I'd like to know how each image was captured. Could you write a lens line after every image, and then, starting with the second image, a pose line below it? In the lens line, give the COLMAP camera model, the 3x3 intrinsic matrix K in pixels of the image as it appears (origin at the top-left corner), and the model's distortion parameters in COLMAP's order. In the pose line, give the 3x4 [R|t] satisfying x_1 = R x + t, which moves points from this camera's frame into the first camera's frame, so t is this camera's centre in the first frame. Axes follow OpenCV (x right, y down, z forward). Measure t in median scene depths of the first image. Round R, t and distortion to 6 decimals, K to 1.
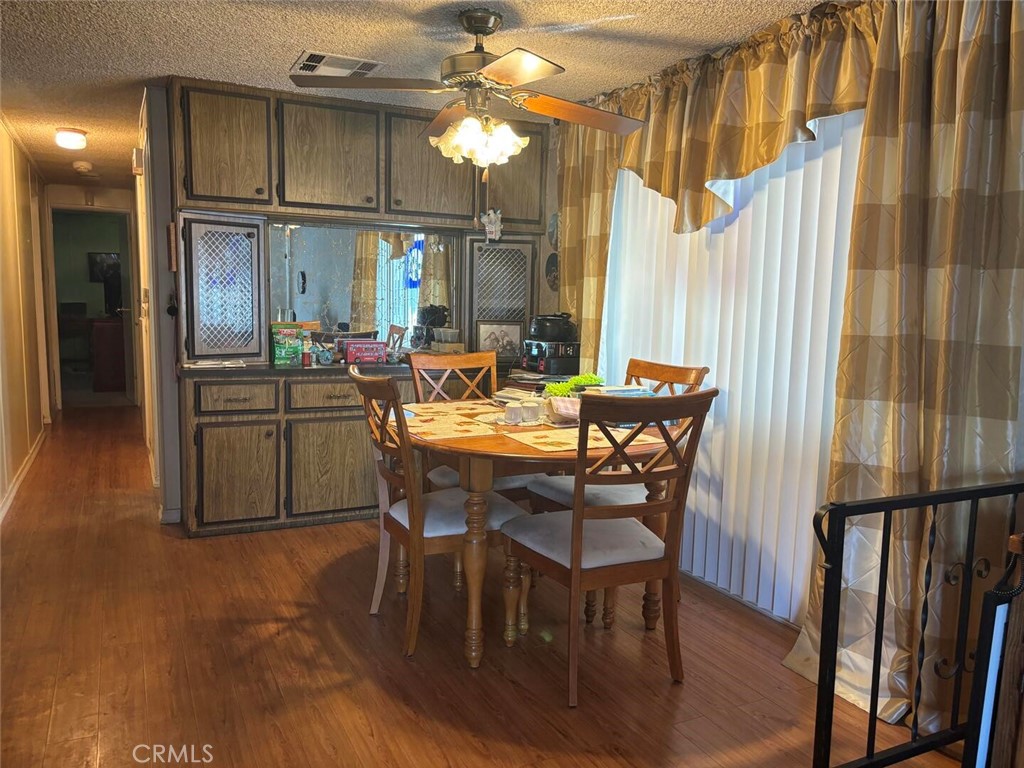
lens RADIAL K [[780.0, 0, 490.9], [0, 780.0, 388.4], [0, 0, 1]] dist [0.040164, -0.039109]
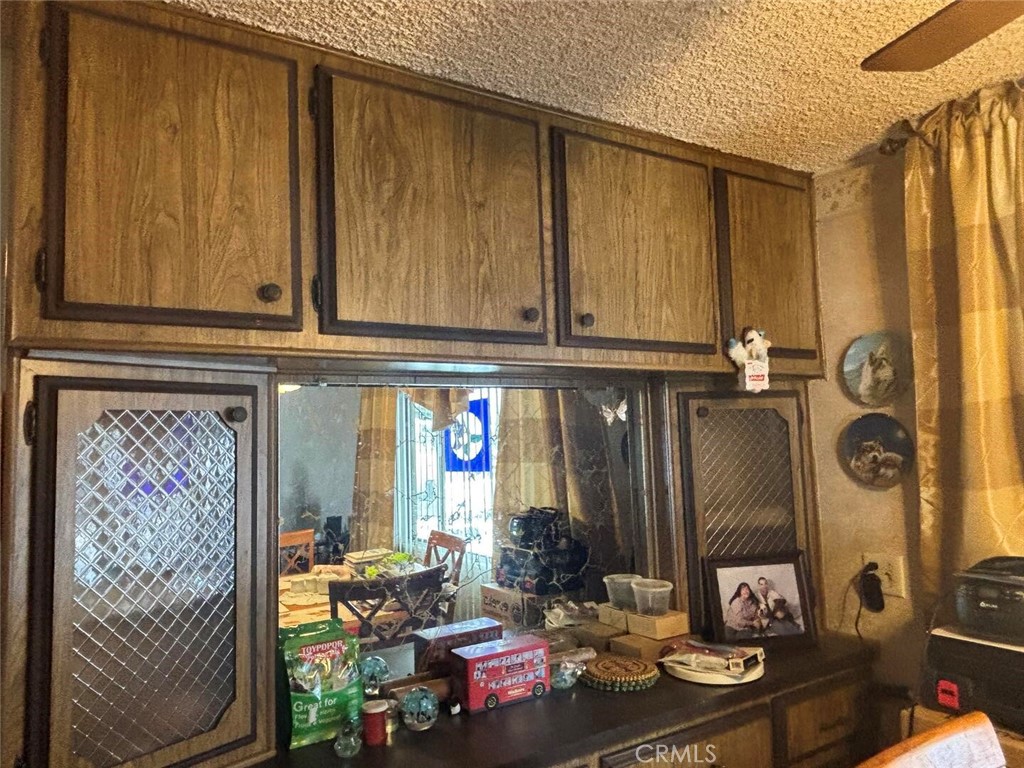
lens RADIAL K [[710.0, 0, 502.5], [0, 710.0, 372.0], [0, 0, 1]] dist [0.038217, -0.054745]
pose [[0.992251, -0.044742, 0.115915, -0.223854], [0.068621, 0.975065, -0.211045, -0.137645], [-0.103583, 0.217364, 0.970579, 0.667356]]
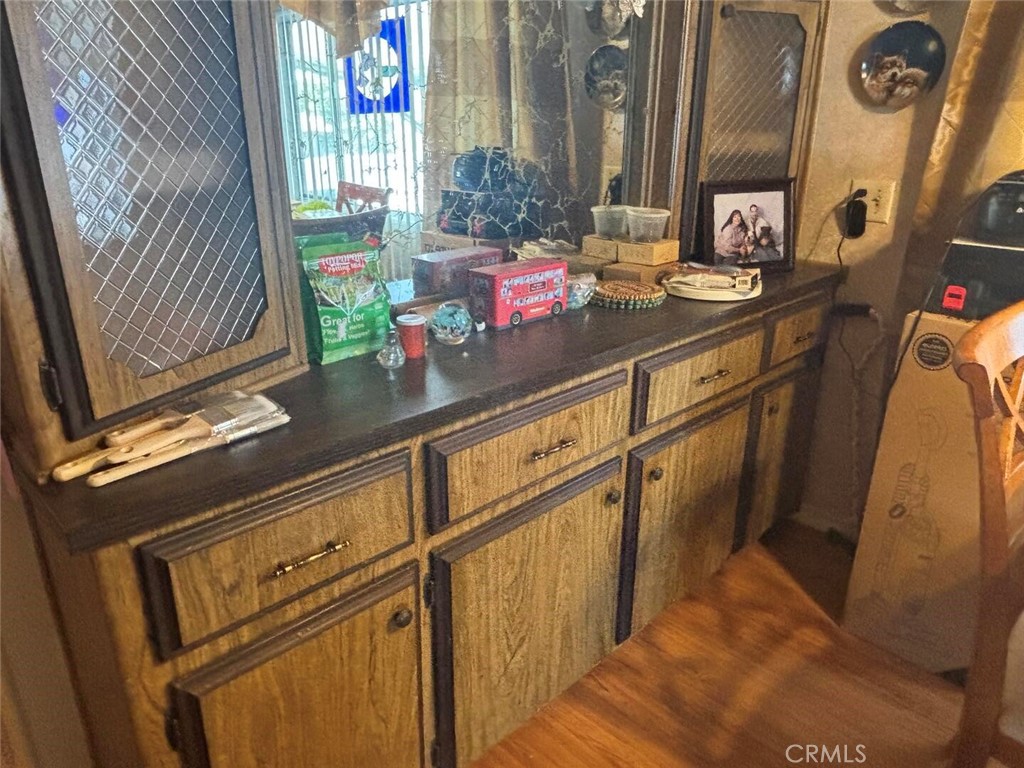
lens RADIAL K [[710.0, 0, 495.5], [0, 710.0, 383.1], [0, 0, 1]] dist [0.038217, -0.054745]
pose [[0.951457, -0.130529, 0.278732, -0.314597], [0.060344, 0.967153, 0.246928, -0.102231], [-0.301808, -0.218122, 0.928081, 0.743752]]
